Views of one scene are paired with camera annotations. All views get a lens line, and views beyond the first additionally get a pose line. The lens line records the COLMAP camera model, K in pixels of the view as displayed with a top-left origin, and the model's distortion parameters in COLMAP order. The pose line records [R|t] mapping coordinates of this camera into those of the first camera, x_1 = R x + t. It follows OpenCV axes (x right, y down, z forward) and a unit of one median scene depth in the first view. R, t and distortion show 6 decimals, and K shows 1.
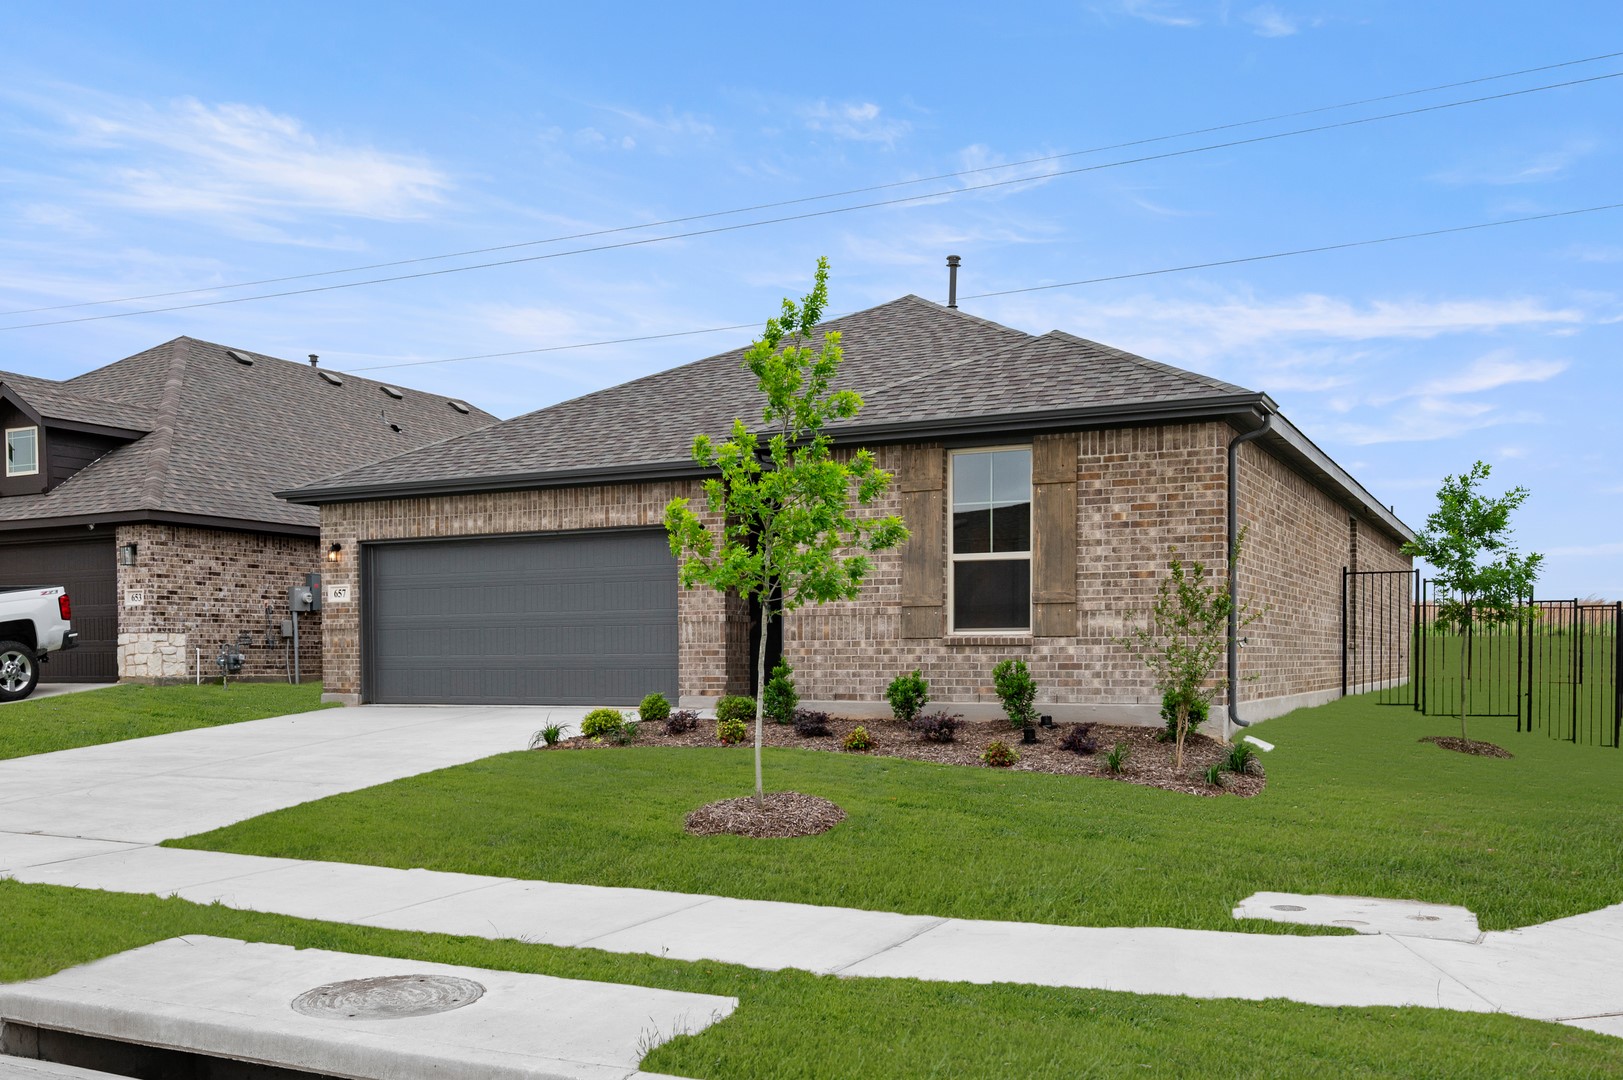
lens RADIAL K [[1040.4, 0, 811.5], [0, 1040.4, 540.0], [0, 0, 1]] dist [0.000554, 0.001108]
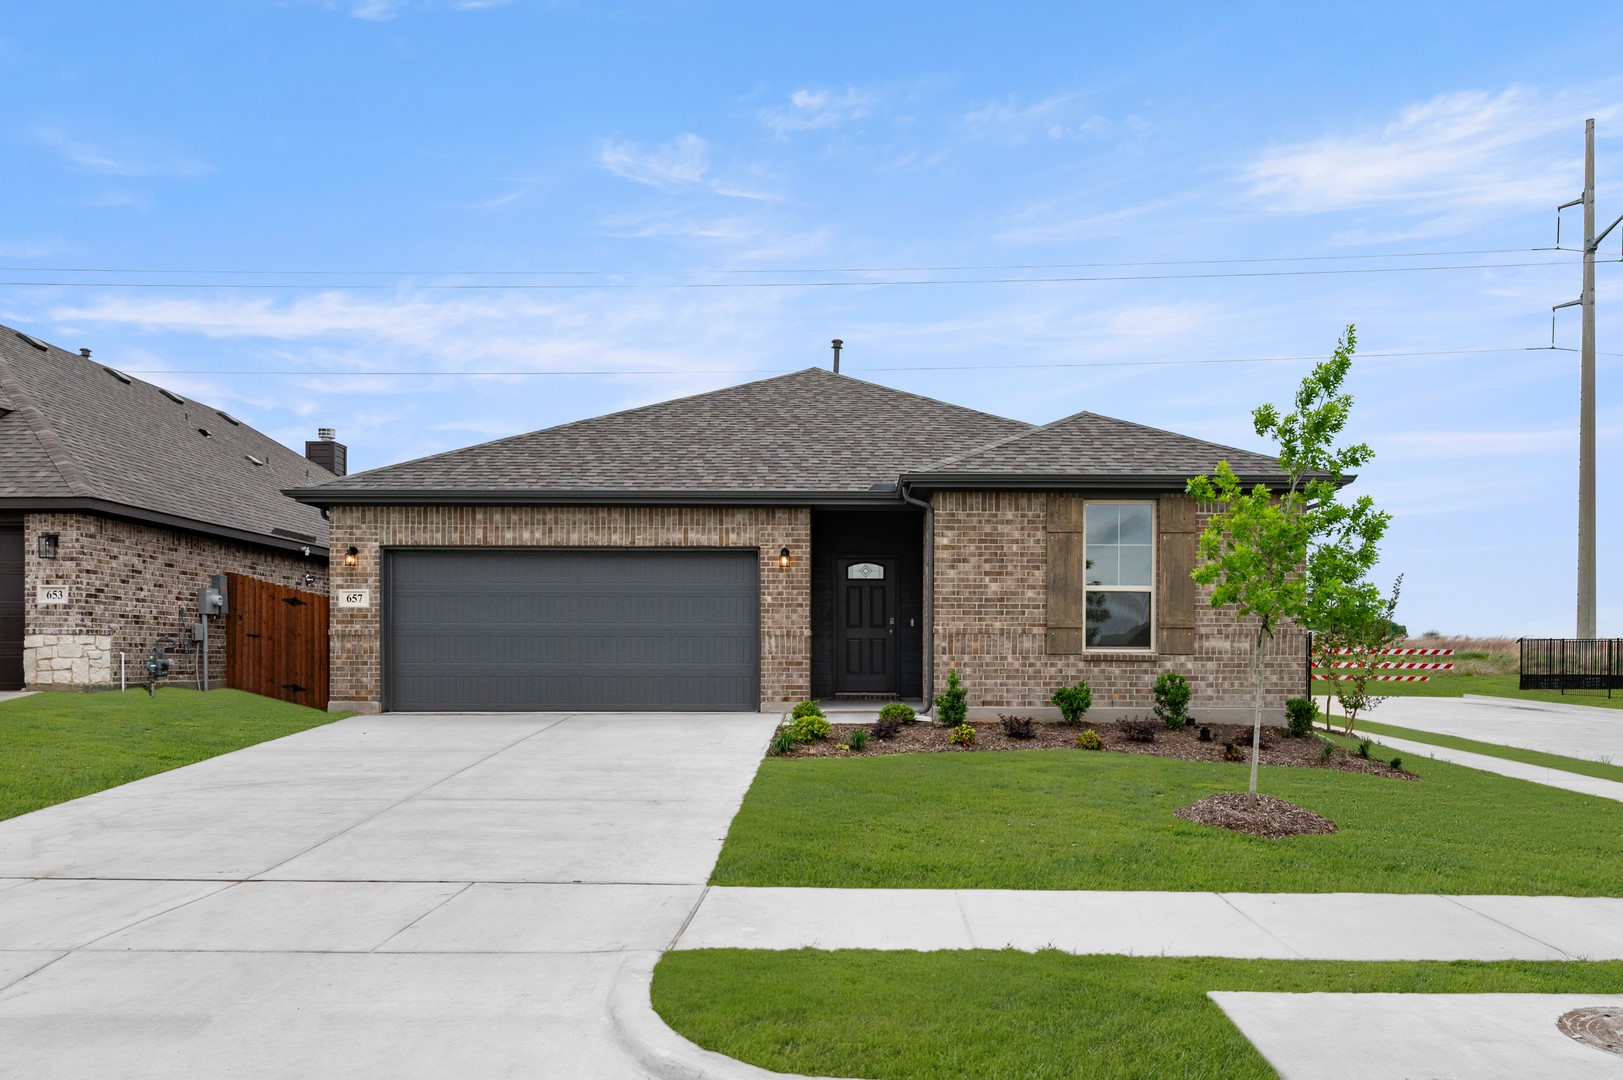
lens RADIAL K [[834.0, 0, 811.5], [0, 834.0, 565.6], [0, 0, 1]] dist [0.001223, -0.000096]
pose [[0.939573, 0.047021, 0.339104, -0.338450], [-0.045536, 0.998886, -0.012340, 0.011564], [-0.339307, -0.003847, 0.940668, 0.129021]]
